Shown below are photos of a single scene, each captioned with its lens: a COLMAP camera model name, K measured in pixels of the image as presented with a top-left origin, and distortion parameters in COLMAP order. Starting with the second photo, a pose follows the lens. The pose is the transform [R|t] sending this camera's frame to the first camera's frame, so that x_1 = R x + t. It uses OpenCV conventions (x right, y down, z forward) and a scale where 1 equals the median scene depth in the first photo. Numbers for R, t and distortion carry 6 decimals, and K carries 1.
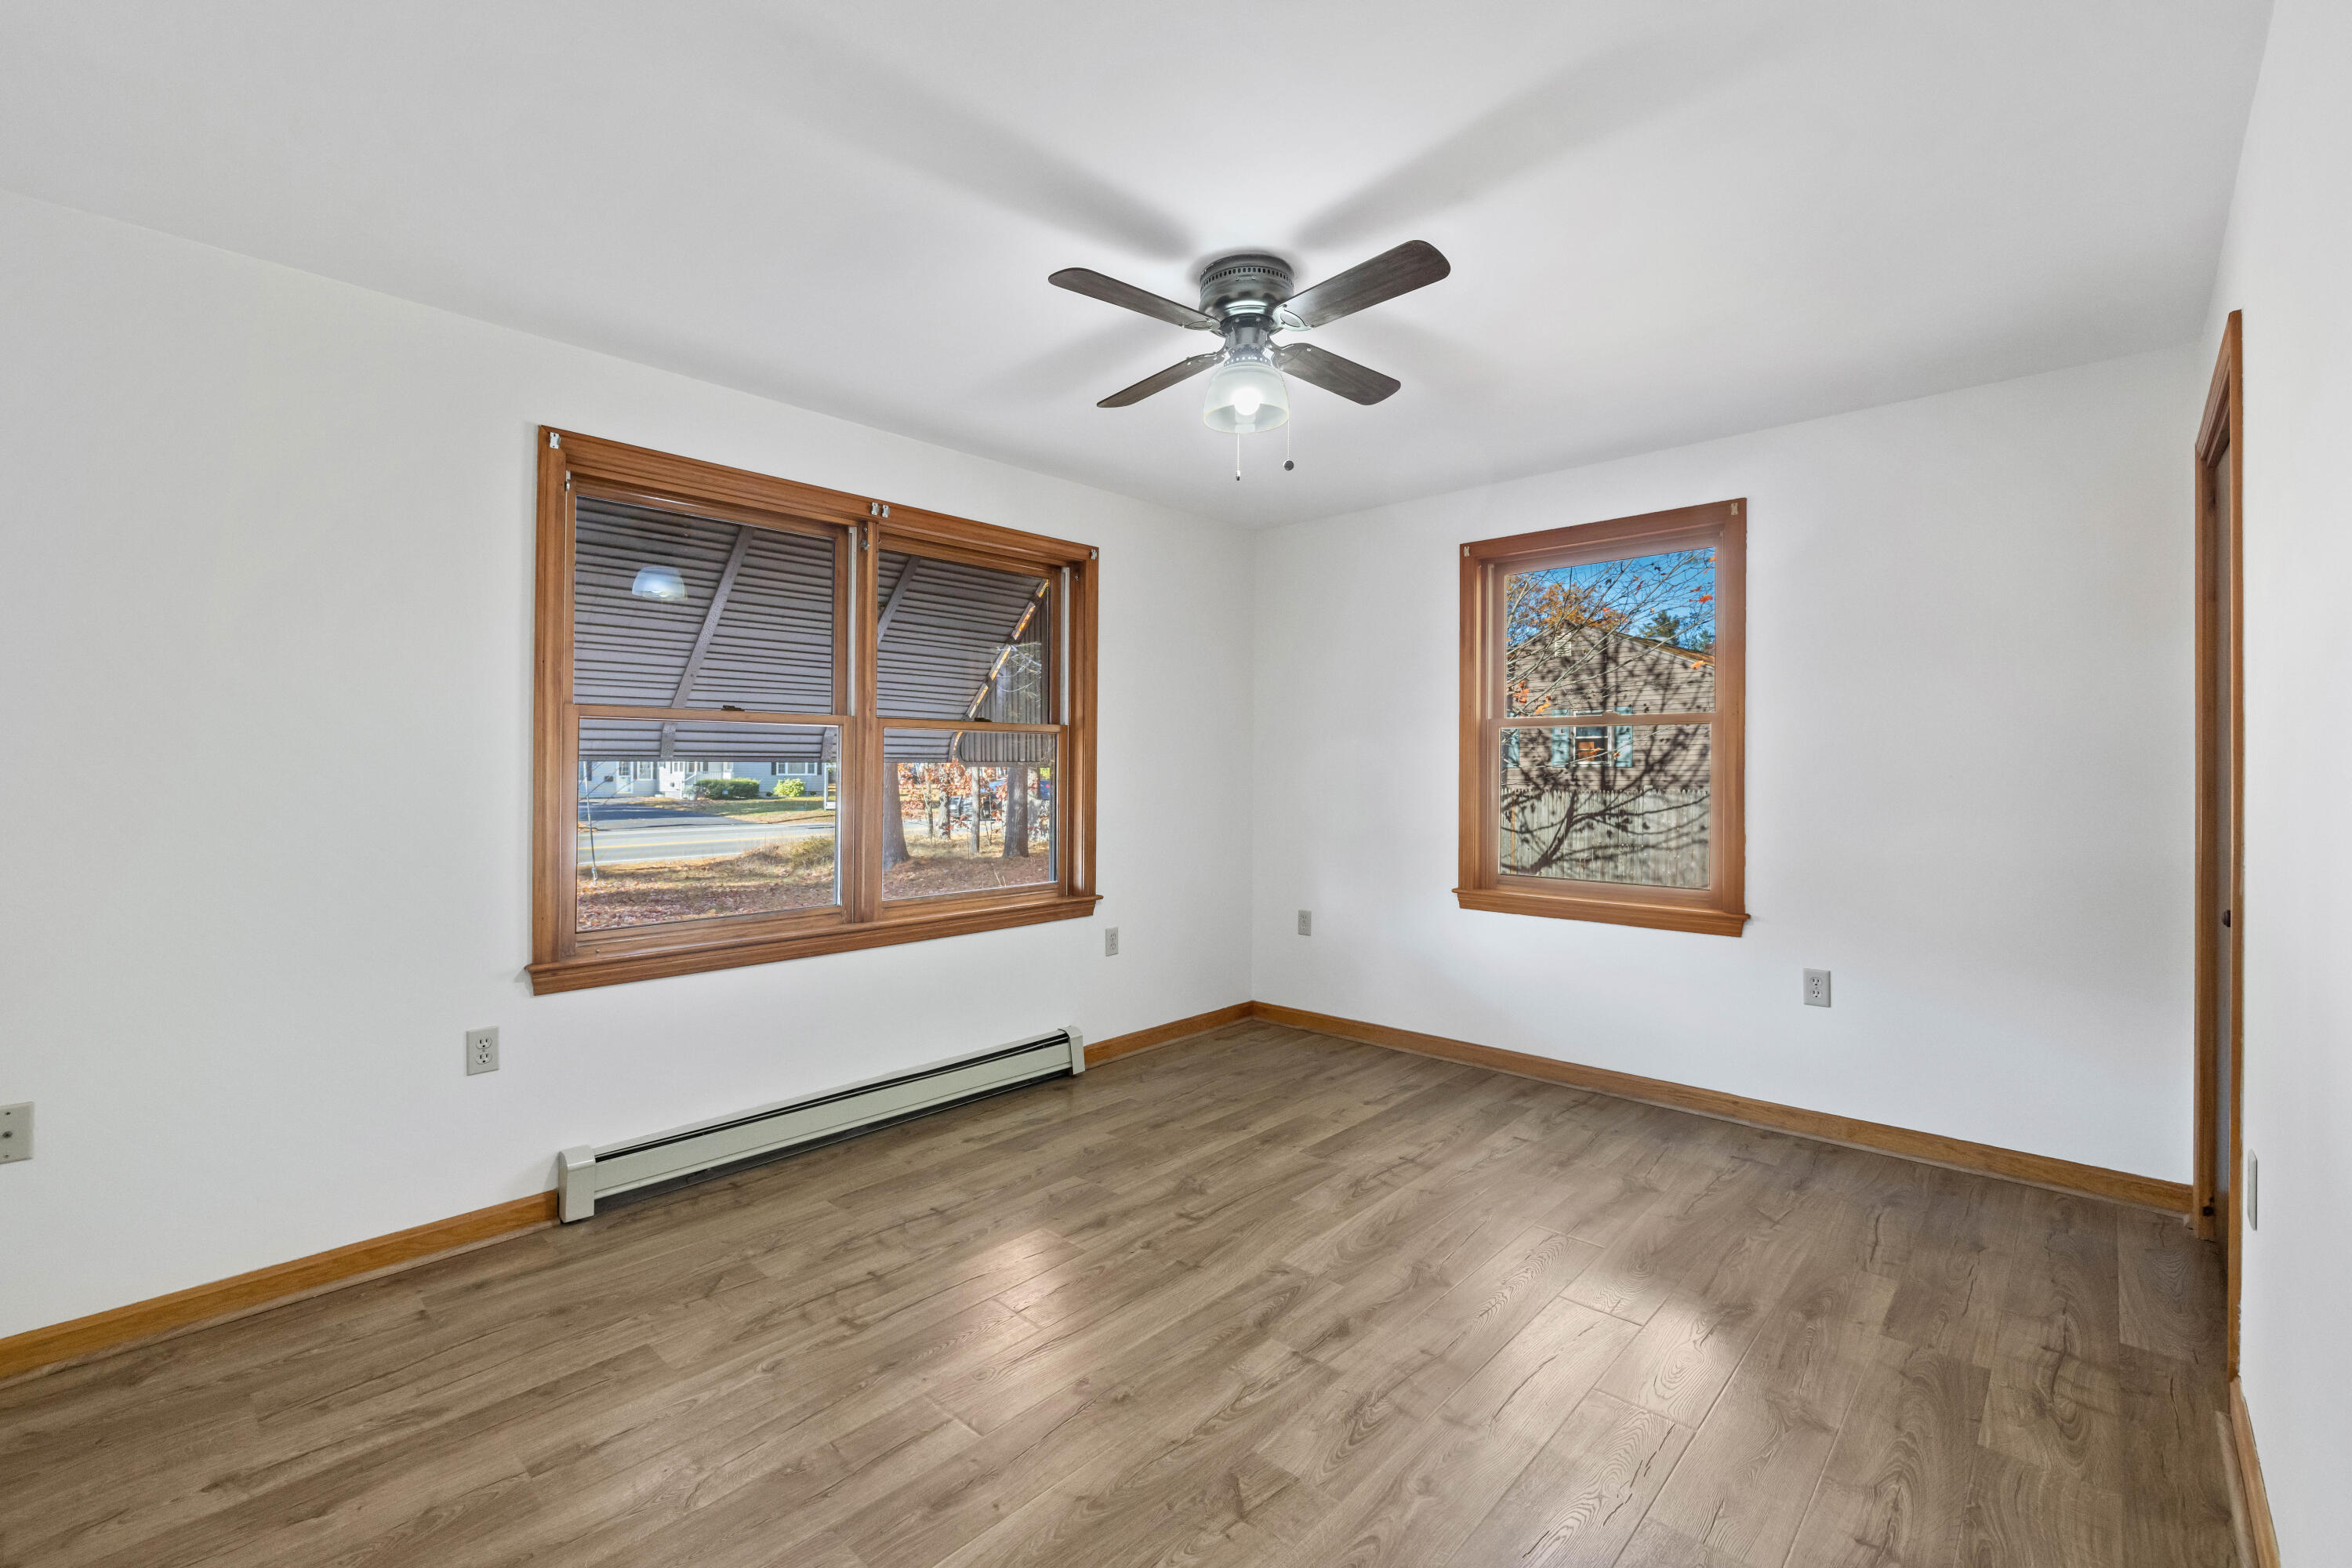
lens RADIAL K [[996.3, 0, 1163.2], [0, 996.3, 747.0], [0, 0, 1]] dist [0.002627, -0.000088]
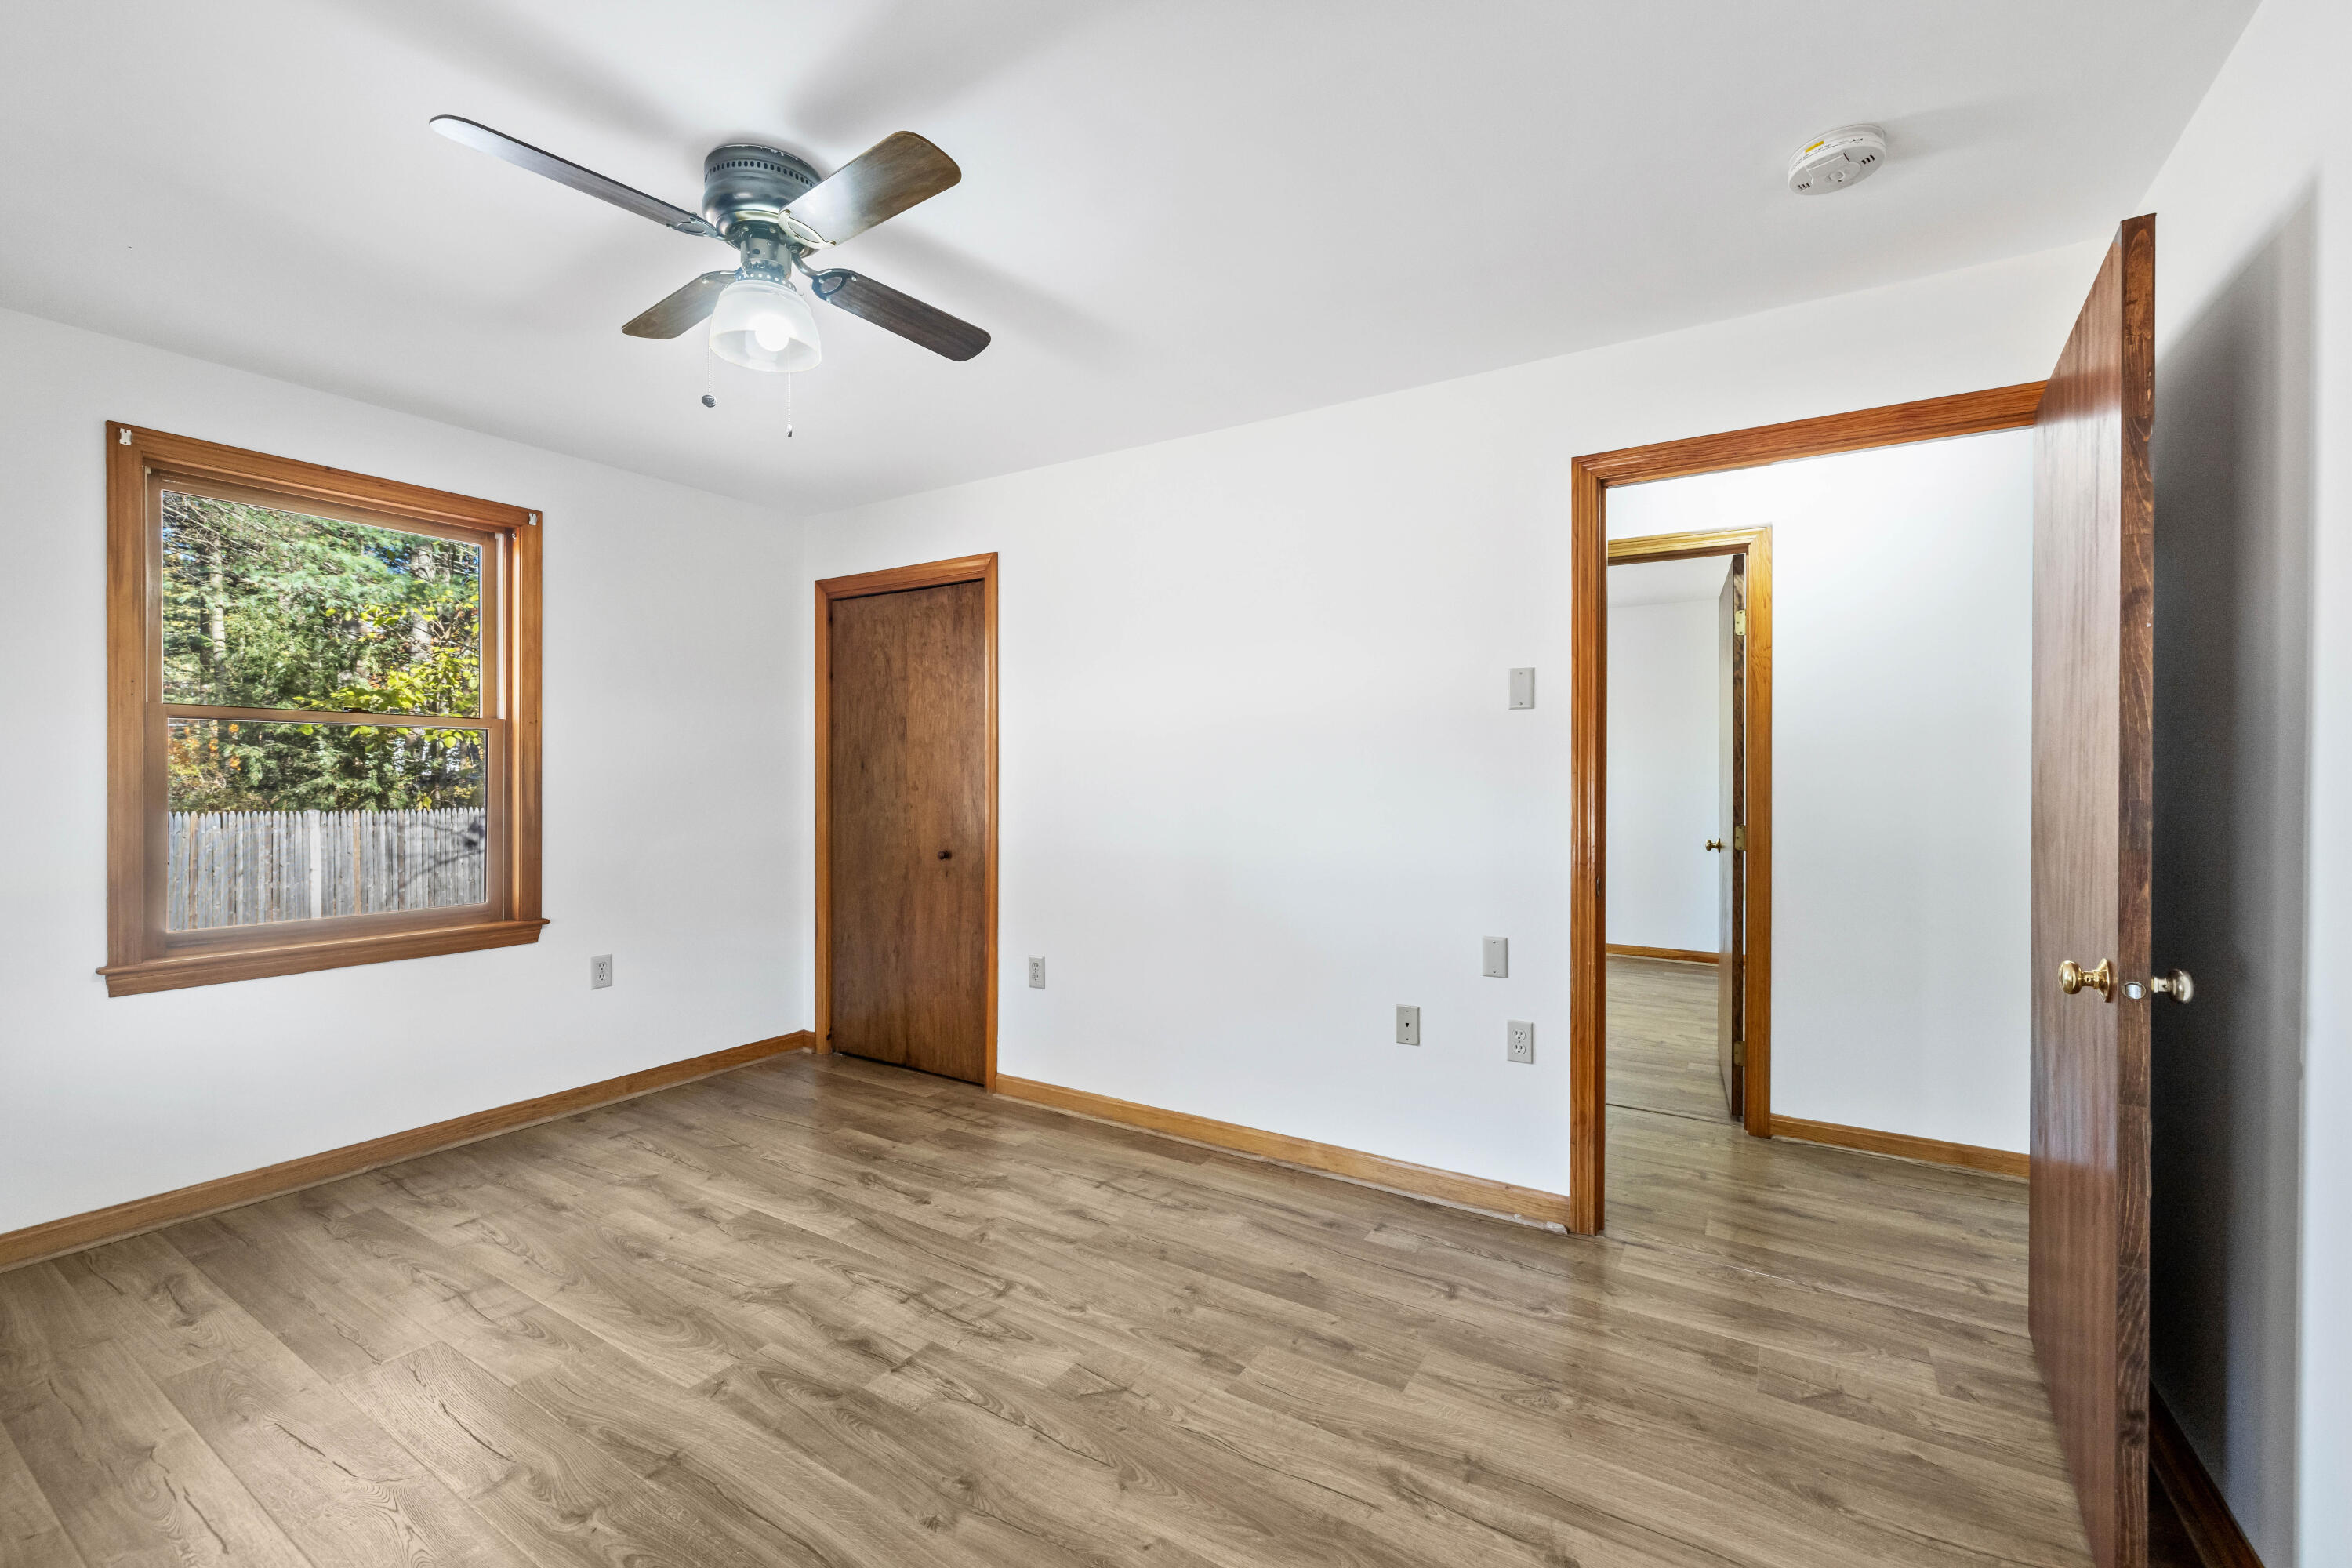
lens RADIAL K [[996.3, 0, 1142.7], [0, 996.3, 785.0], [0, 0, 1]] dist [0.002627, -0.000088]
pose [[-0.166405, -0.008000, 0.986025, -0.629606], [-0.022521, 0.999737, 0.004311, 0.012796], [-0.985800, -0.021489, -0.166542, 0.669796]]
